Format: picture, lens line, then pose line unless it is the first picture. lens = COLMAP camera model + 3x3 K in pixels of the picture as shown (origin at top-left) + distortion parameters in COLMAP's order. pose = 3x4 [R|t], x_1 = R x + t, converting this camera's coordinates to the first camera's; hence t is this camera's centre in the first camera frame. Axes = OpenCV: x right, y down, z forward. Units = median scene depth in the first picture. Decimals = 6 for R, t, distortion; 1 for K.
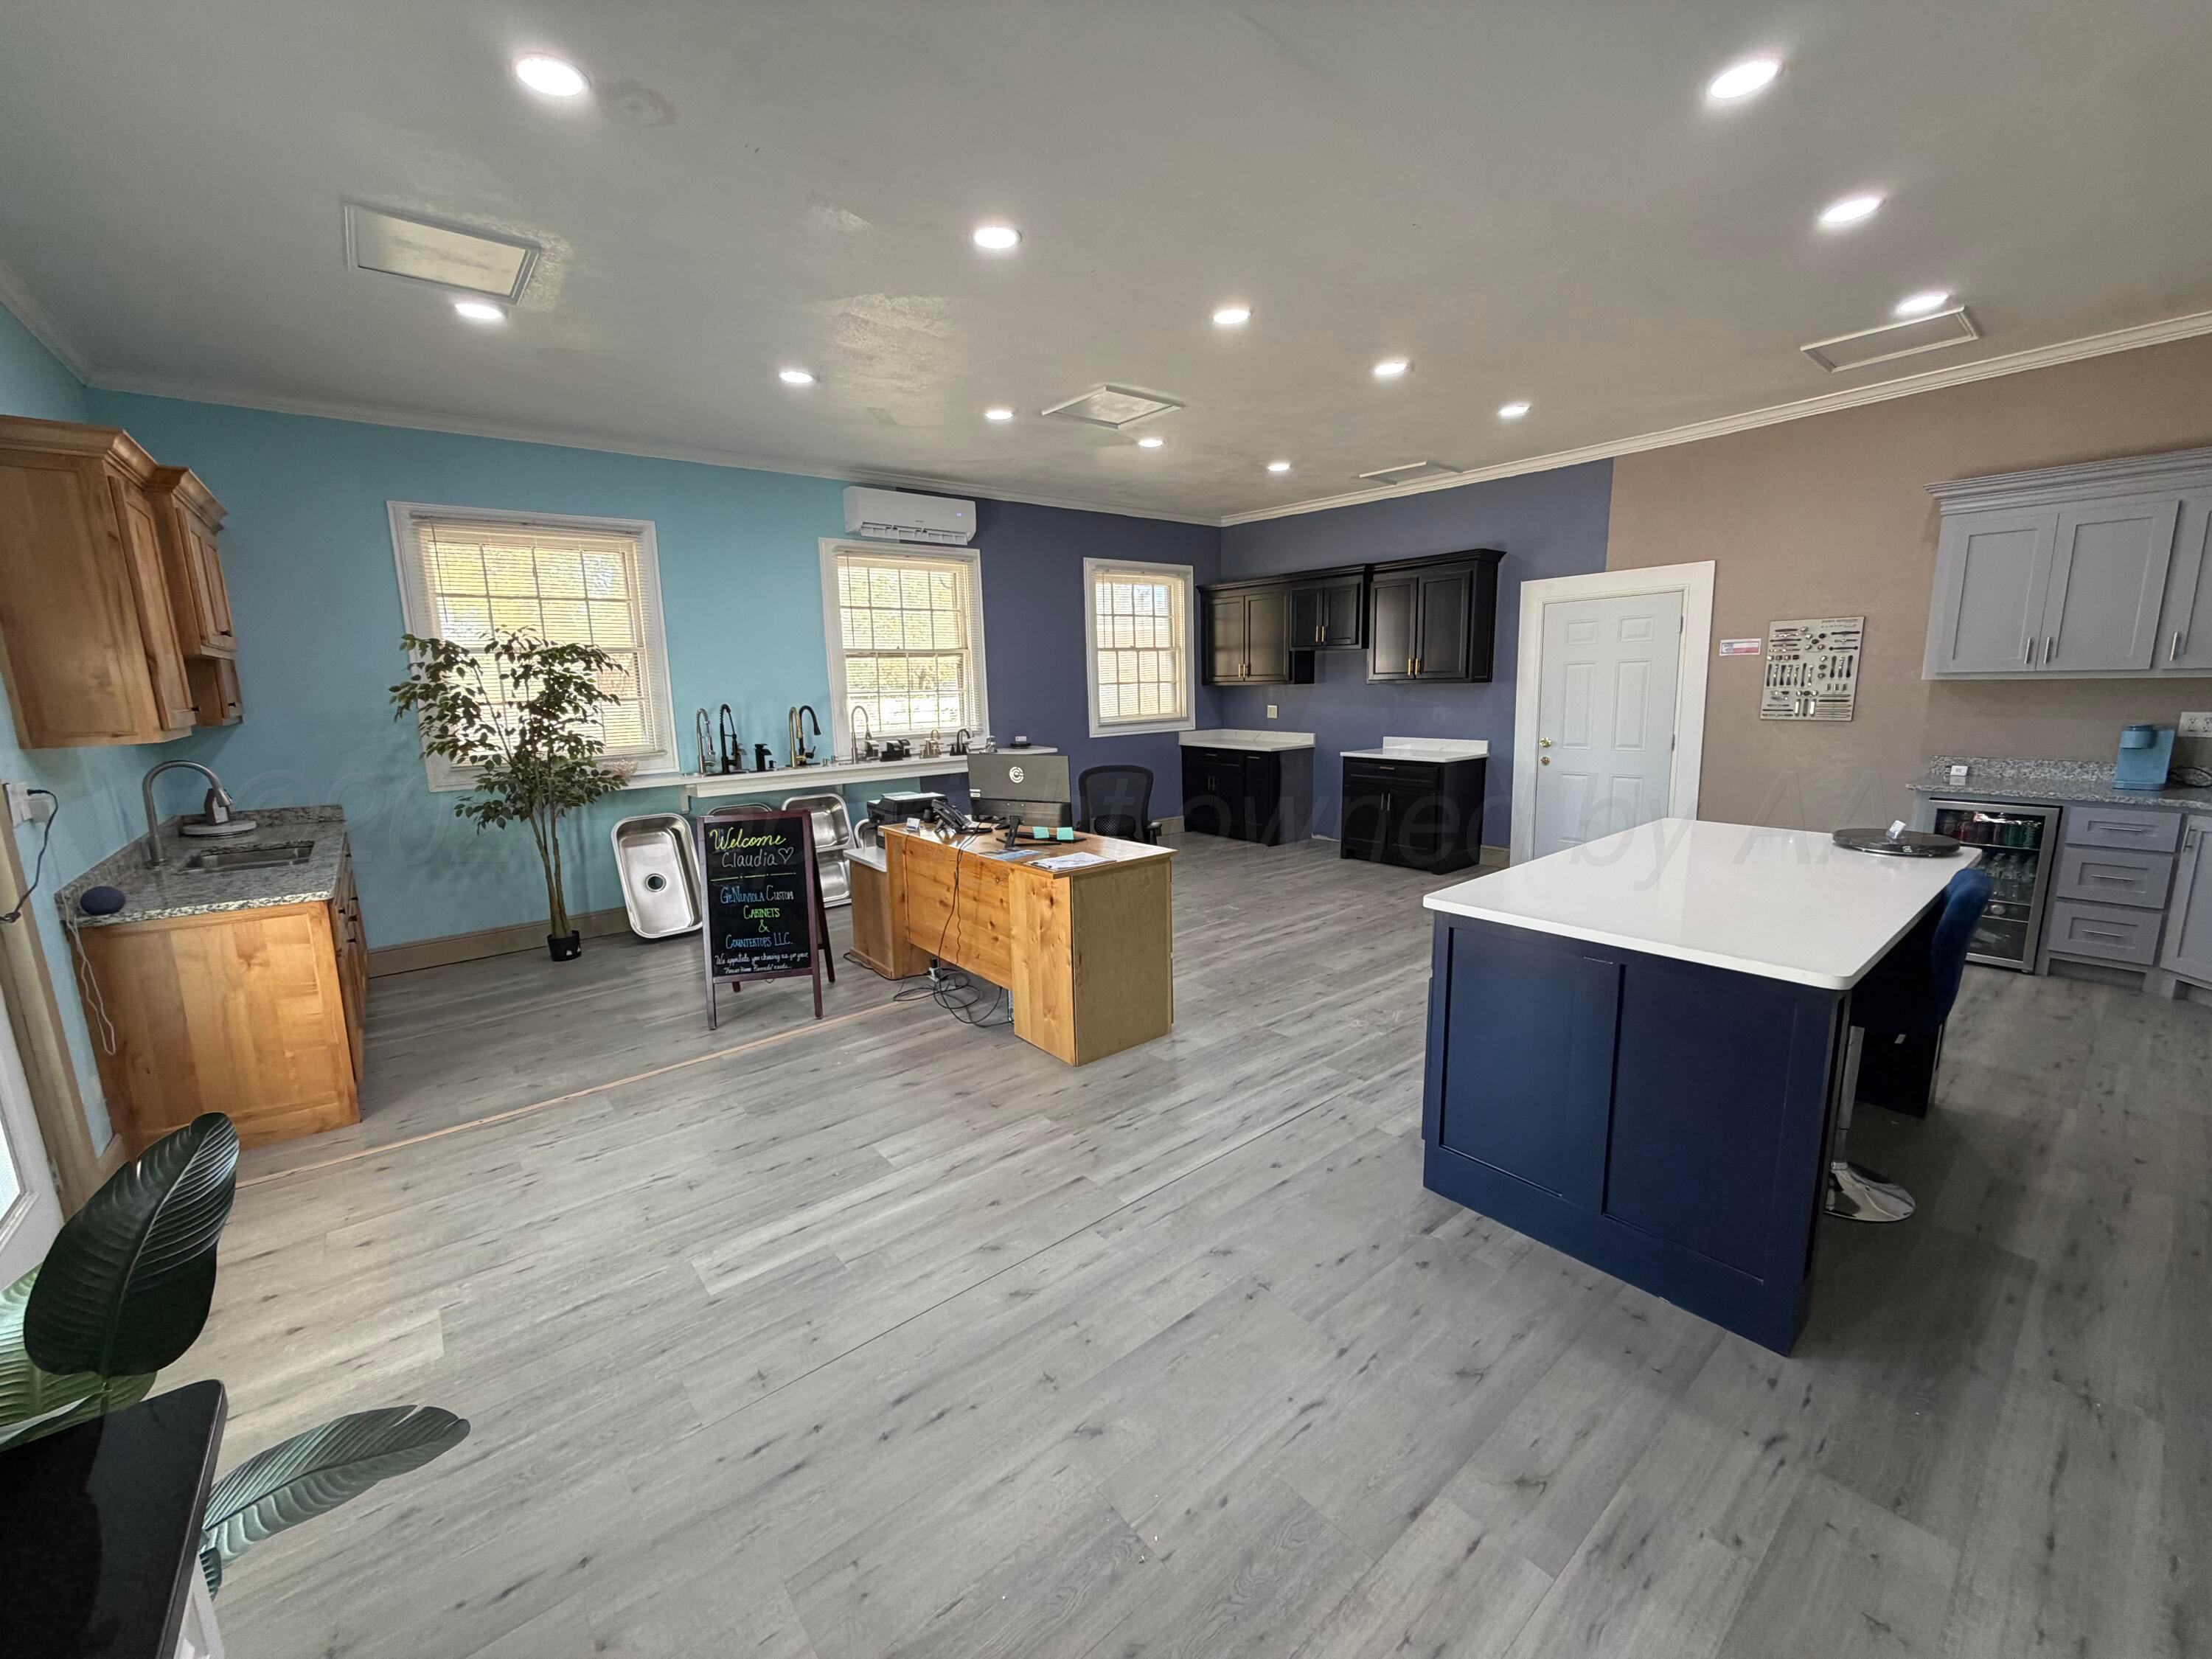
lens RADIAL K [[895.0, 0, 1102.2], [0, 895.0, 830.2], [0, 0, 1]] dist [0.000762, -0.000068]
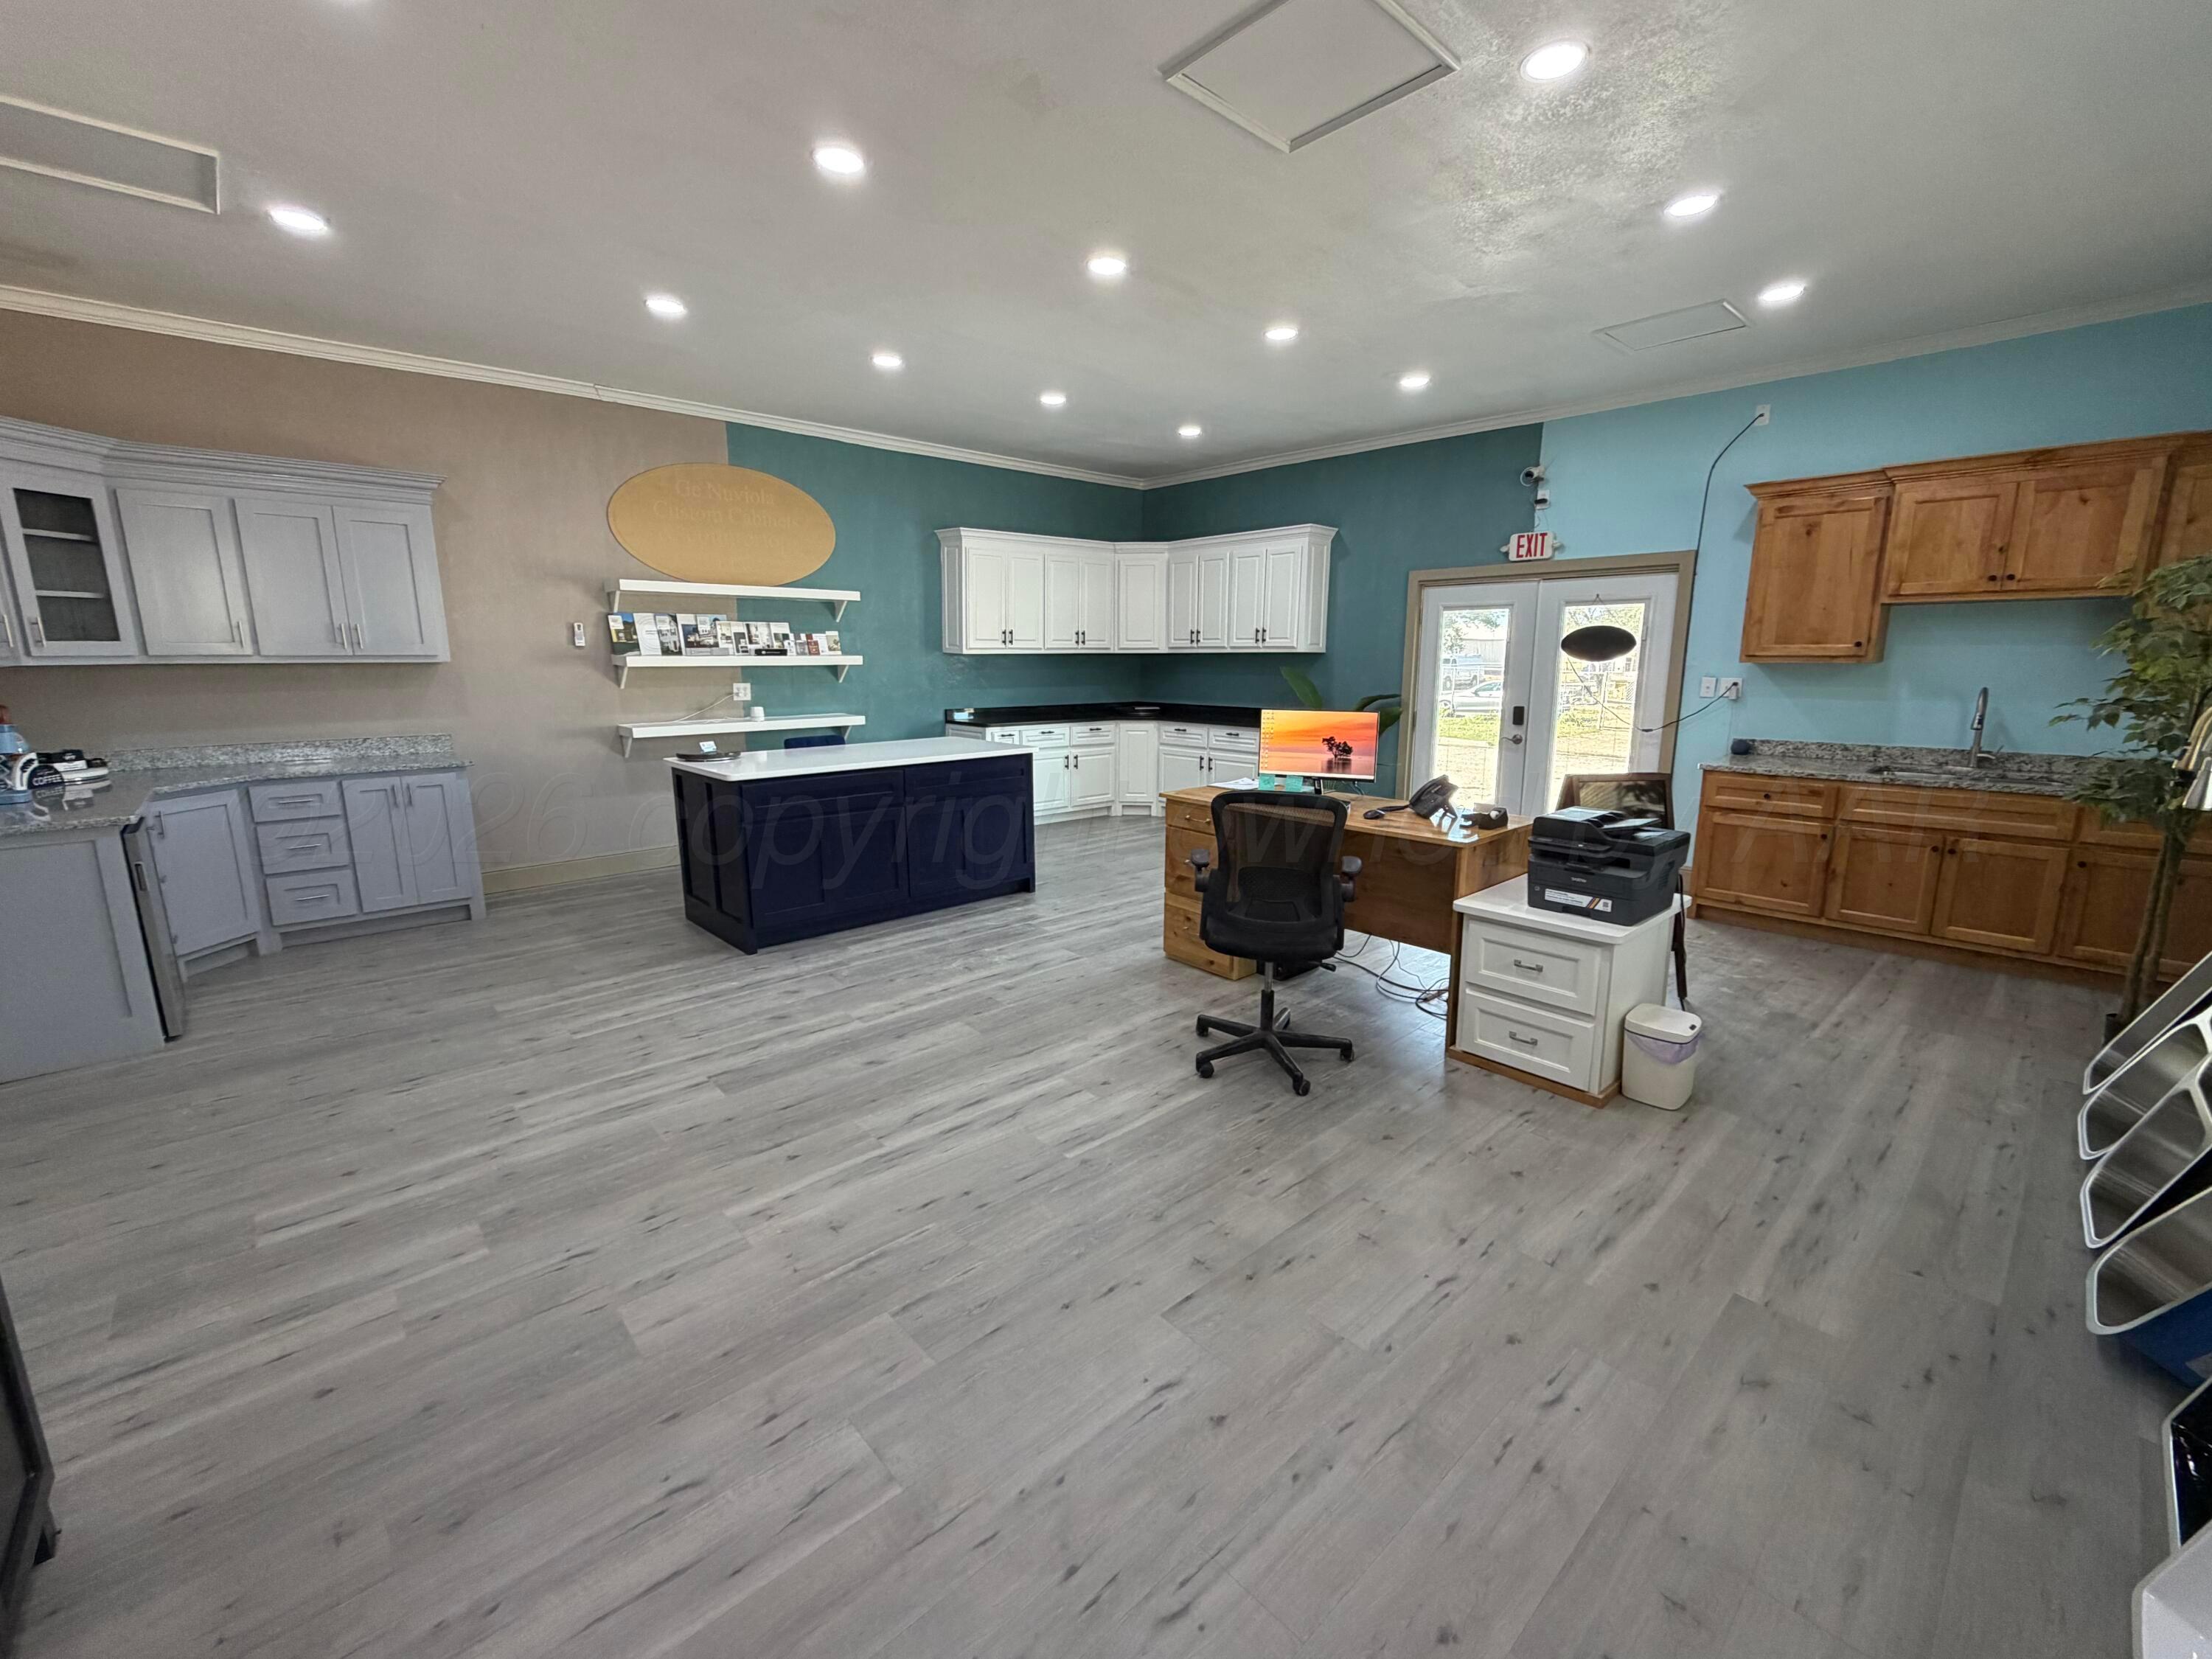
lens RADIAL K [[895.0, 0, 1105.8], [0, 895.0, 822.0], [0, 0, 1]] dist [0.000762, -0.000068]
pose [[-0.998439, 0.035257, -0.043323, 0.165345], [0.017259, 0.932391, 0.361038, -0.288022], [0.053123, 0.359727, -0.931544, 1.686074]]
